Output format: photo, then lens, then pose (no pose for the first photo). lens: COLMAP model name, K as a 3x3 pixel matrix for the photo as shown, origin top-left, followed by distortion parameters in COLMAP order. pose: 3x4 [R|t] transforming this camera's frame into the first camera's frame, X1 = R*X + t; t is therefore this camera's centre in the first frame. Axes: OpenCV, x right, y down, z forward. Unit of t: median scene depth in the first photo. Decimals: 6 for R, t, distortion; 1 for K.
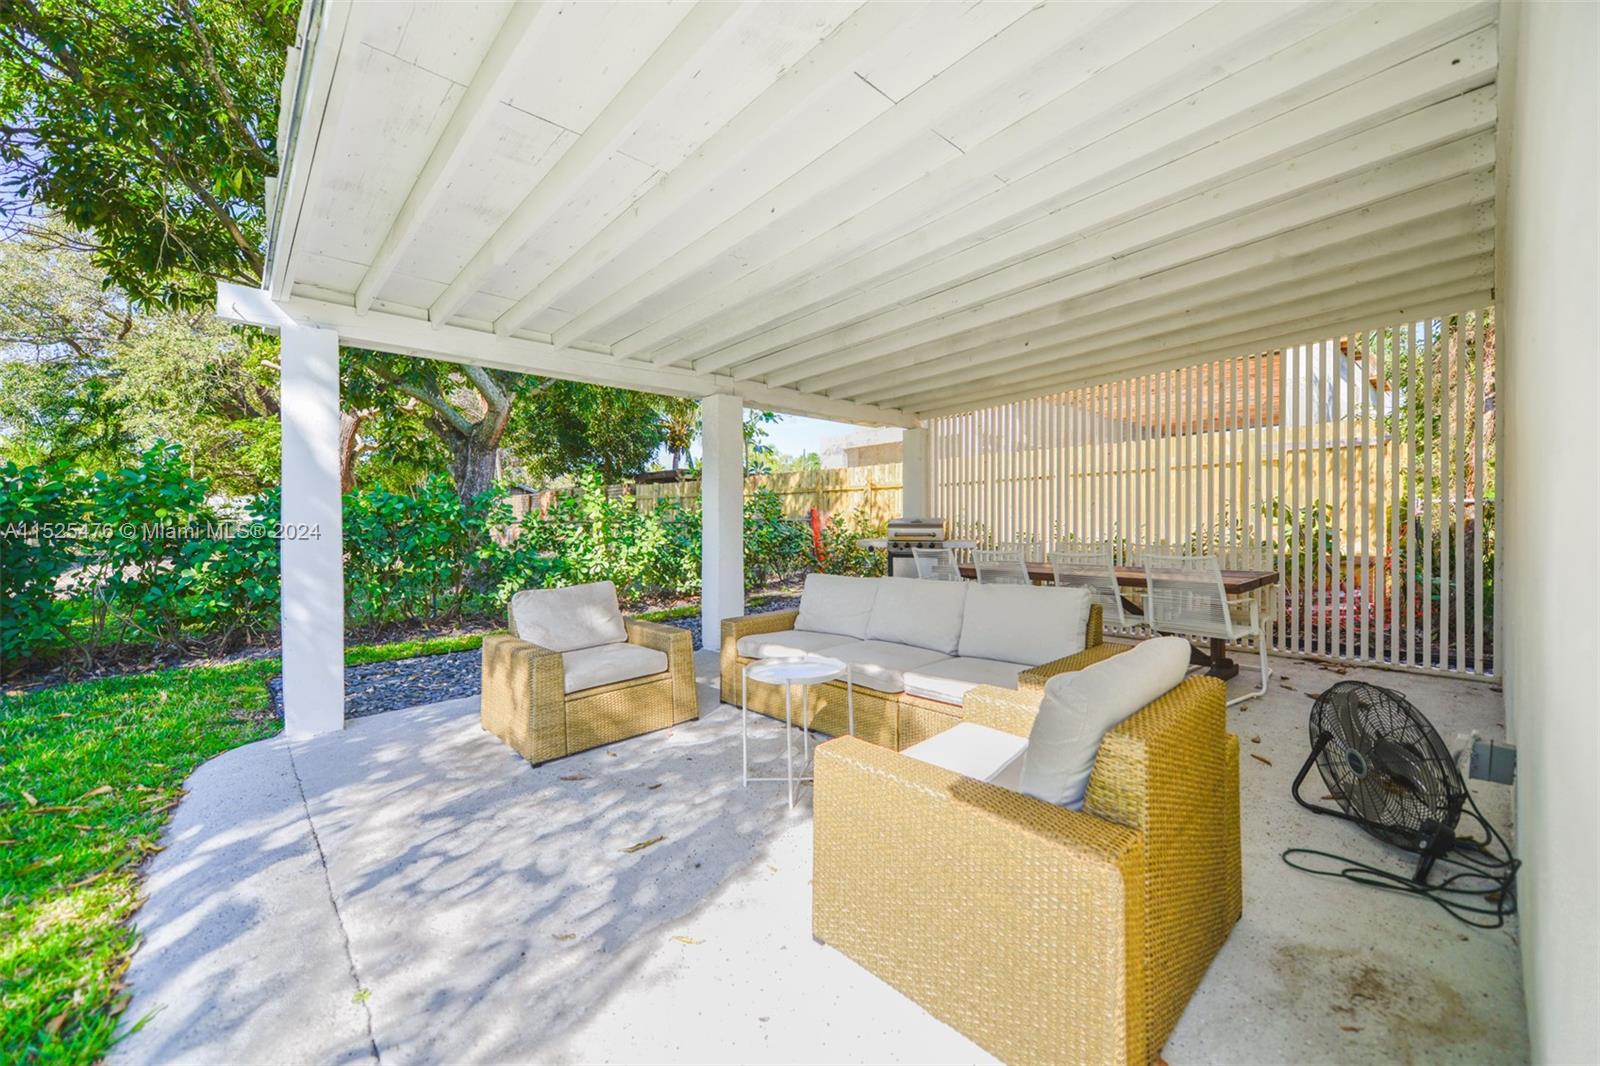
lens RADIAL K [[614.9, 0, 788.7], [0, 614.9, 530.9], [0, 0, 1]] dist [-0.001048, -0.000155]
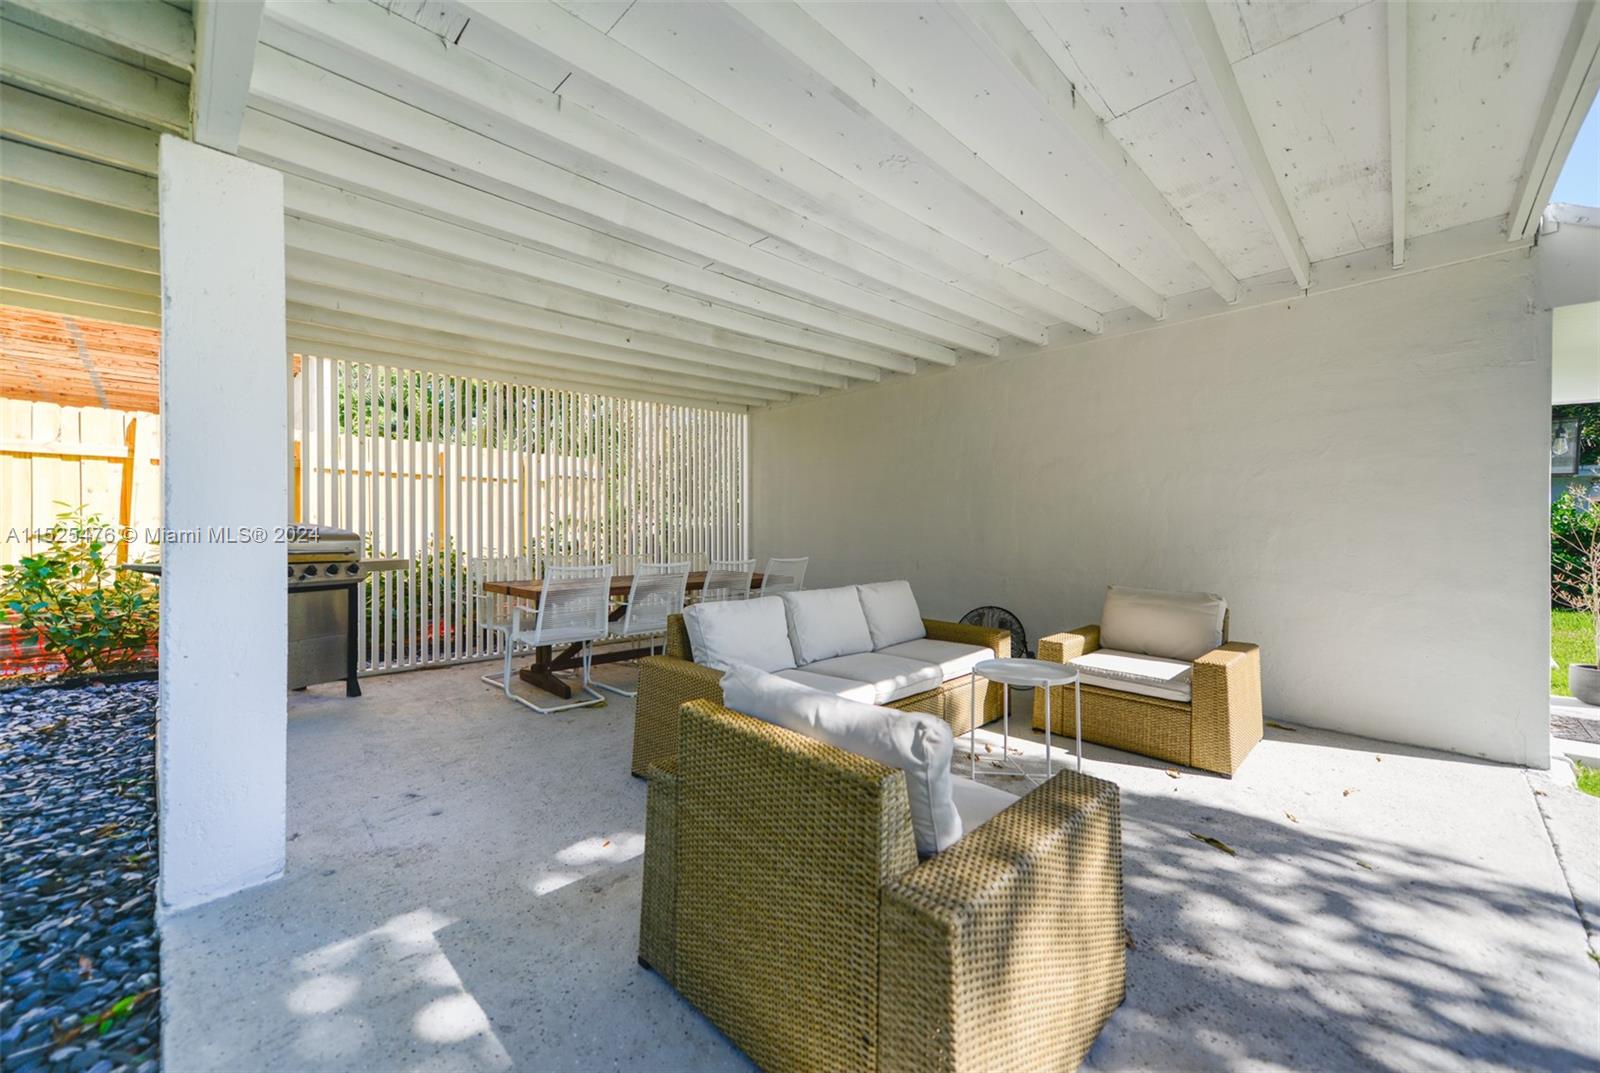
lens RADIAL K [[614.9, 0, 788.7], [0, 614.9, 534.4], [0, 0, 1]] dist [-0.001048, -0.000155]
pose [[-0.032932, 0.007486, 0.999430, -1.191848], [0.009491, 0.999929, -0.007177, 0.007333], [-0.999413, 0.009250, -0.033001, 1.677773]]
